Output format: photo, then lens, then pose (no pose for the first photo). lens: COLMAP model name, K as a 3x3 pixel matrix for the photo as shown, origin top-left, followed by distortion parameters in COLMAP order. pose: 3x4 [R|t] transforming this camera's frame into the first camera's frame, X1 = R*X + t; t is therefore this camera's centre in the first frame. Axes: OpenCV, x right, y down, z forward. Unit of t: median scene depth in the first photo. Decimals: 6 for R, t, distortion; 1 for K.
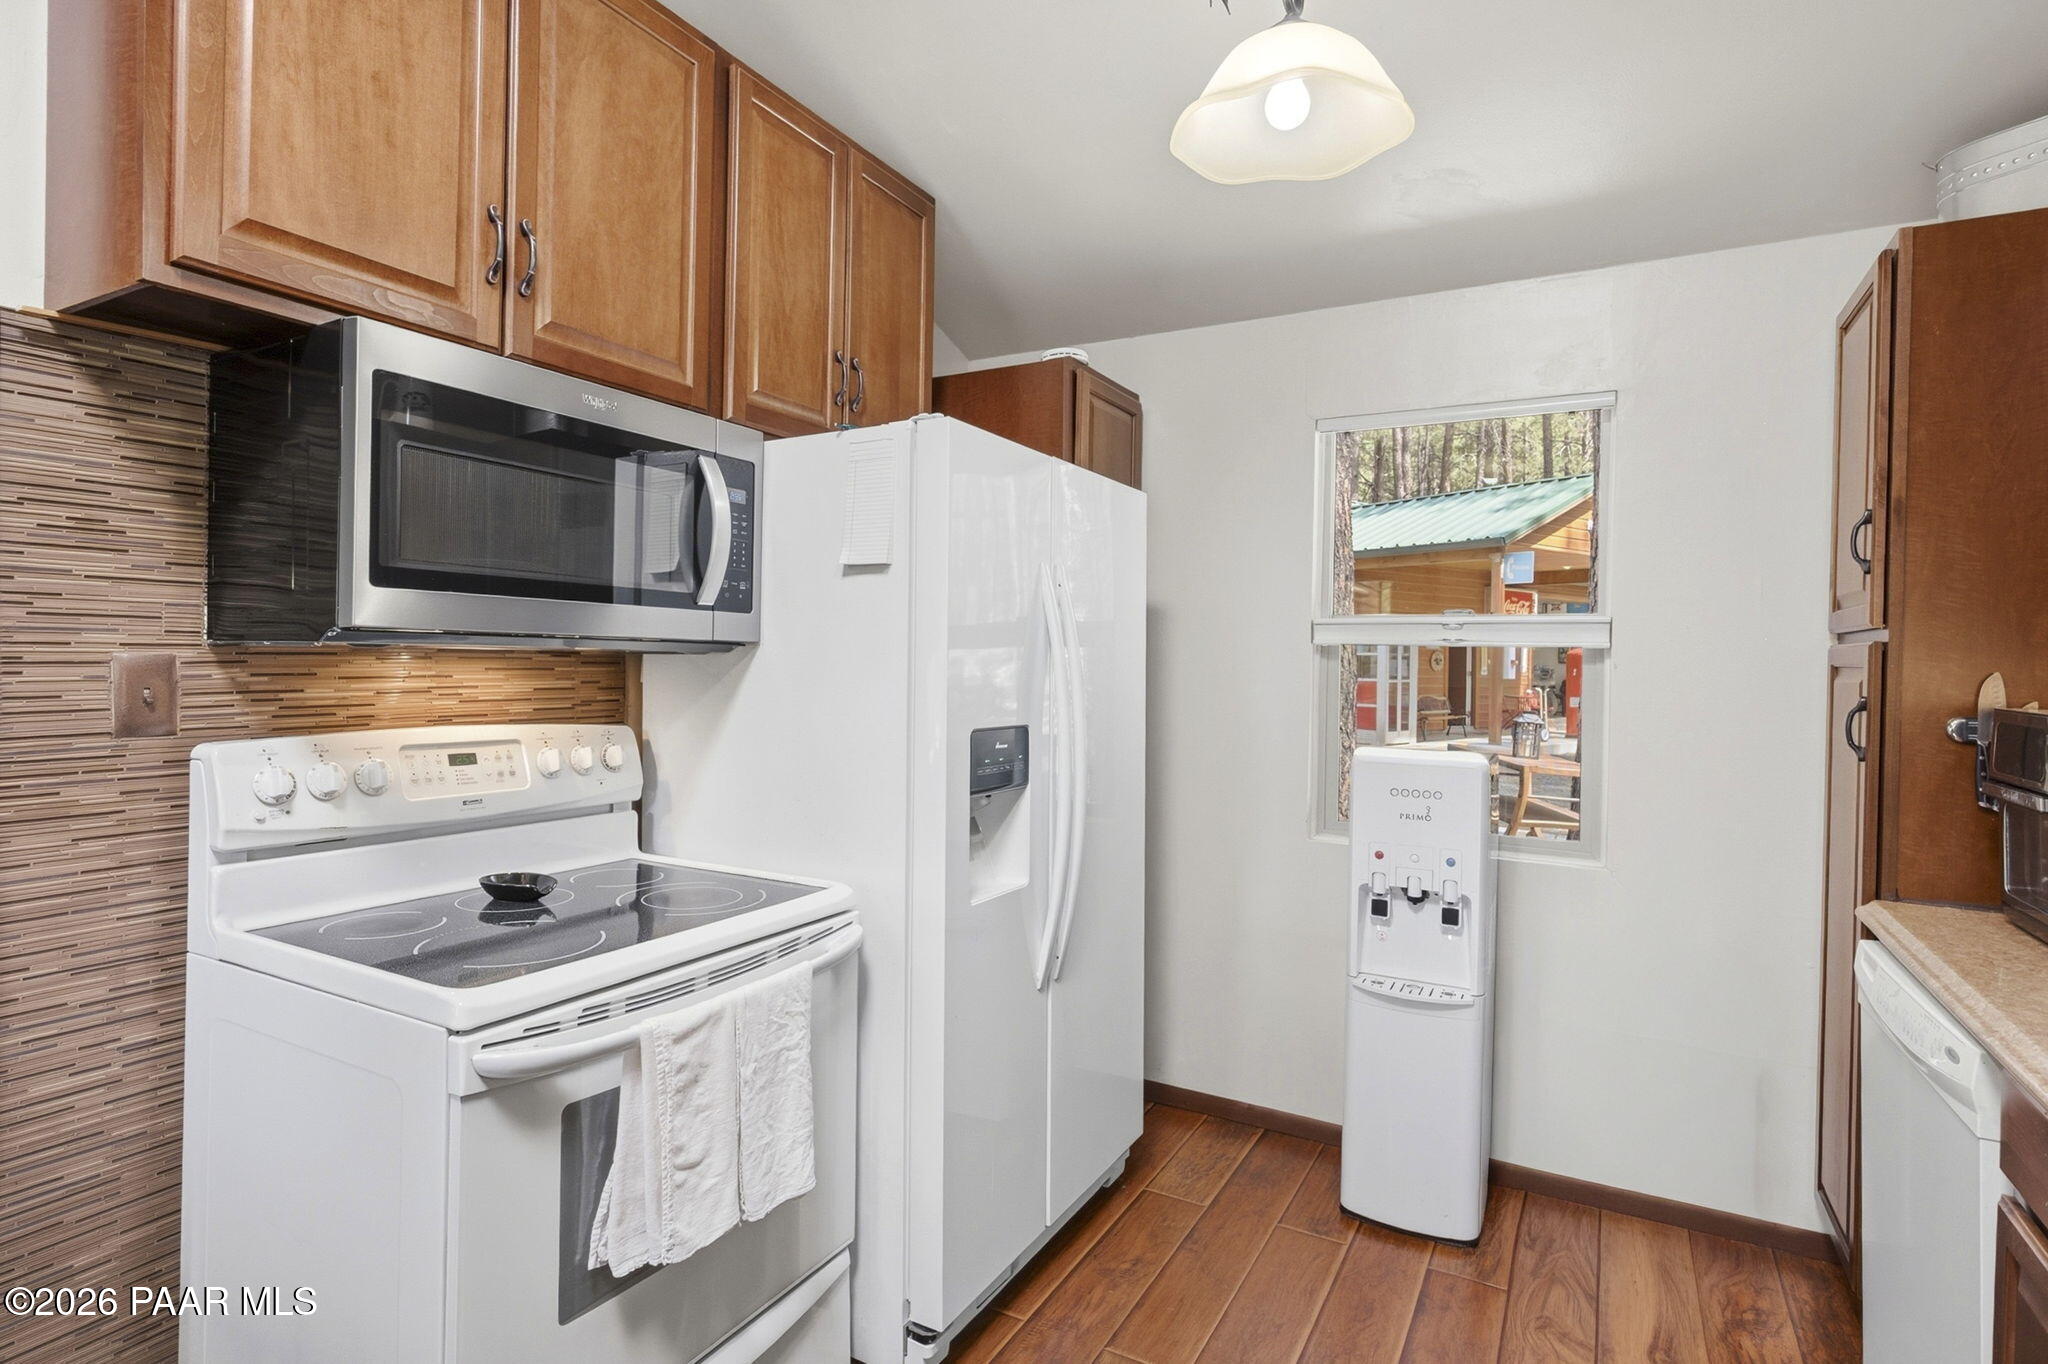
lens RADIAL K [[1019.5, 0, 1024.0], [0, 1019.5, 682.0], [0, 0, 1]] dist [0.002963, 0.000312]
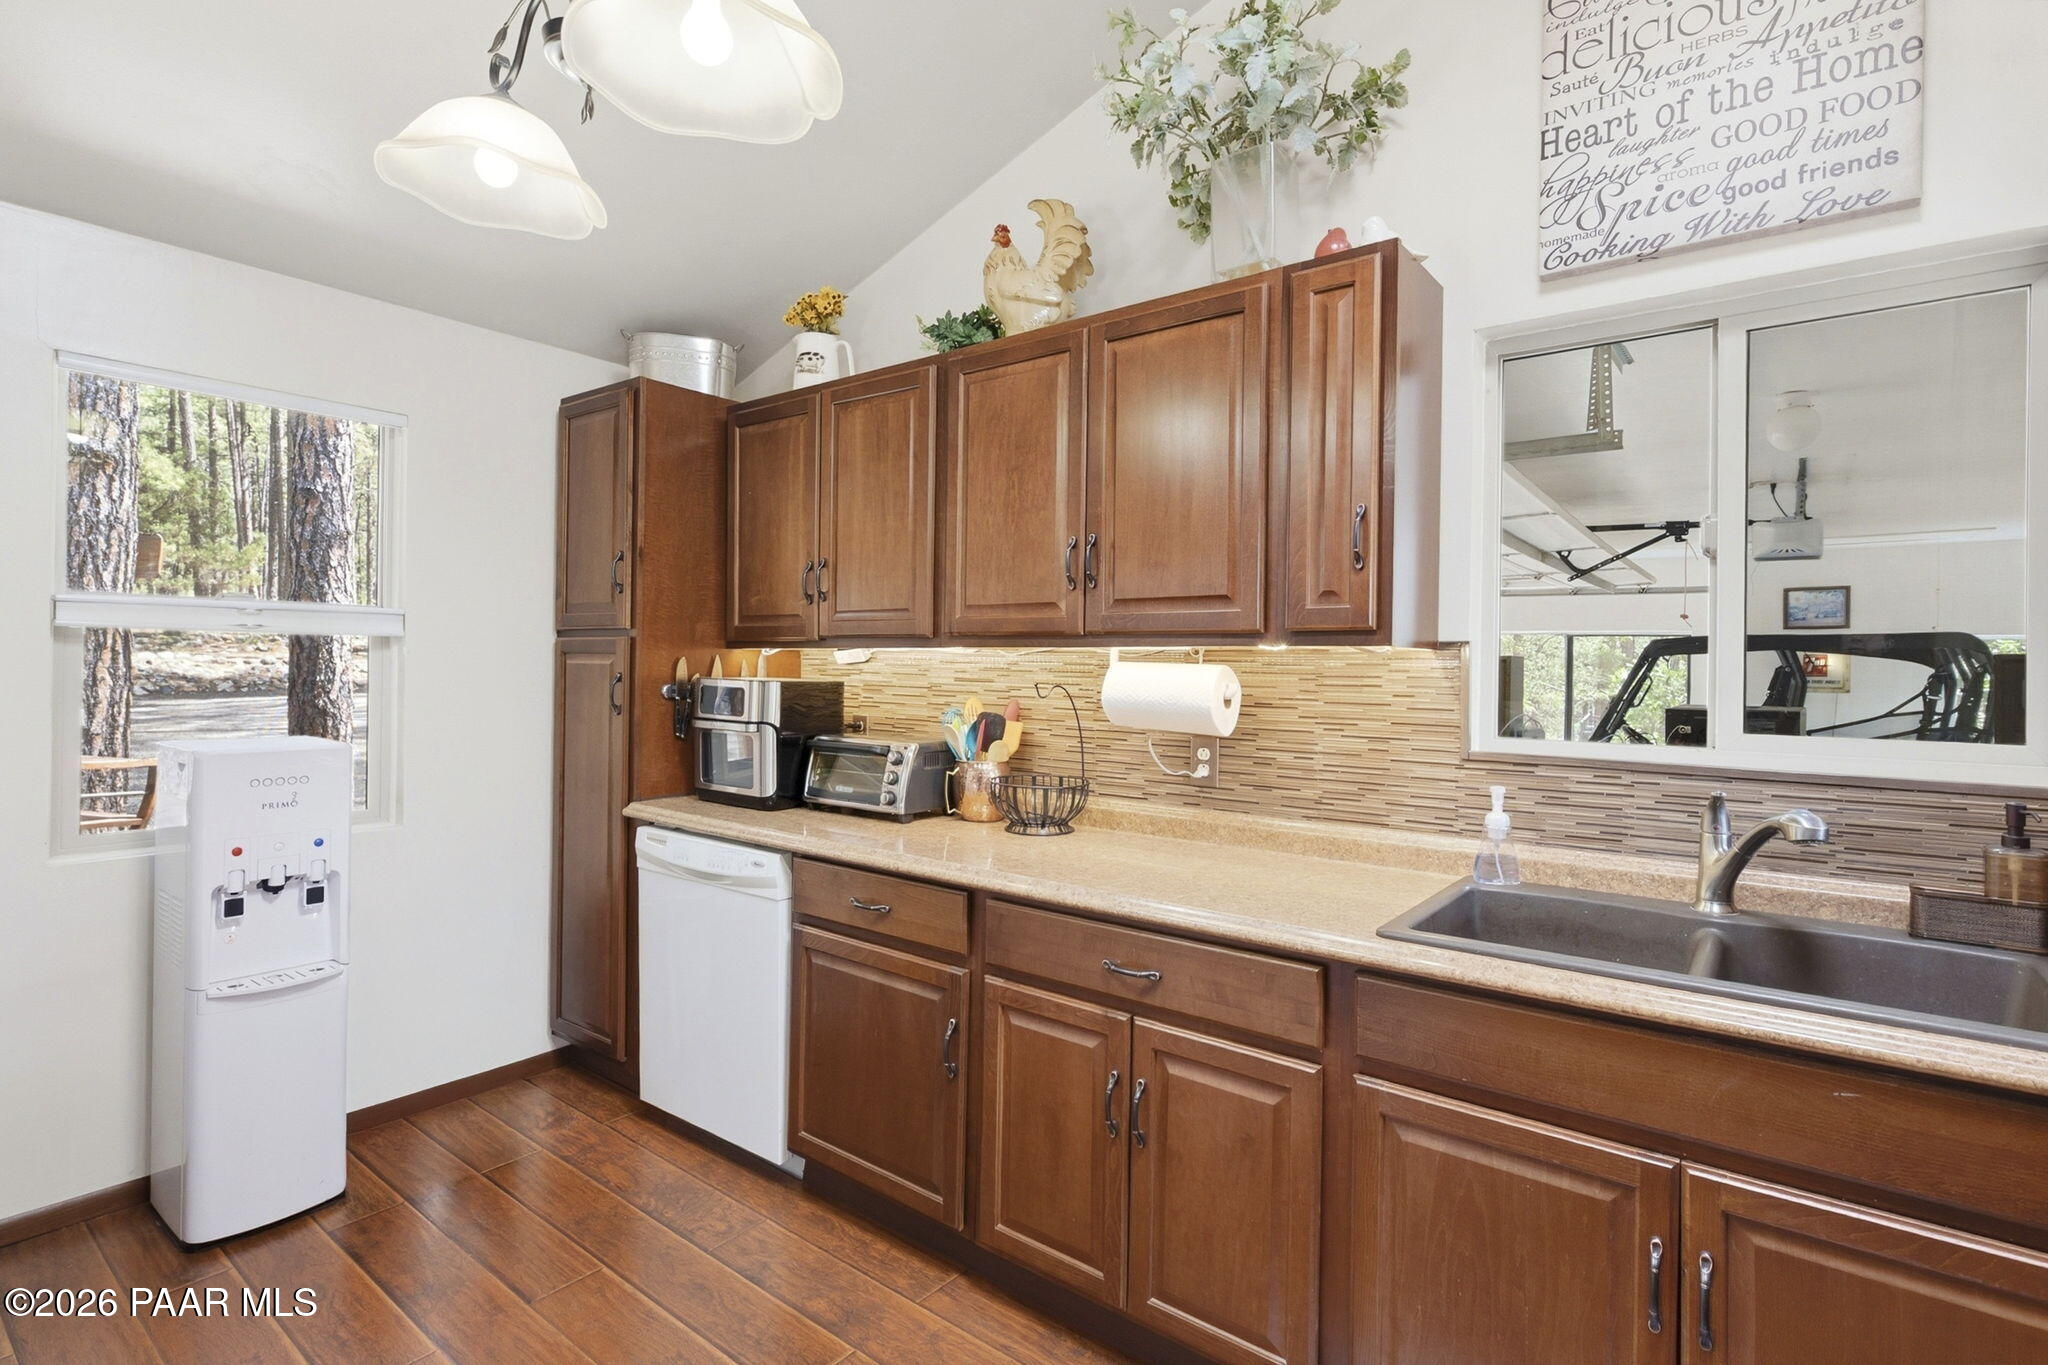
lens RADIAL K [[1006.9, 0, 1024.0], [0, 1006.9, 682.5], [0, 0, 1]] dist [-0.018728, -0.000258]
pose [[0.155062, -0.027021, 0.987535, -0.453545], [0.010985, 0.999611, 0.025626, -0.002393], [-0.987844, 0.006875, 0.155298, 0.136294]]
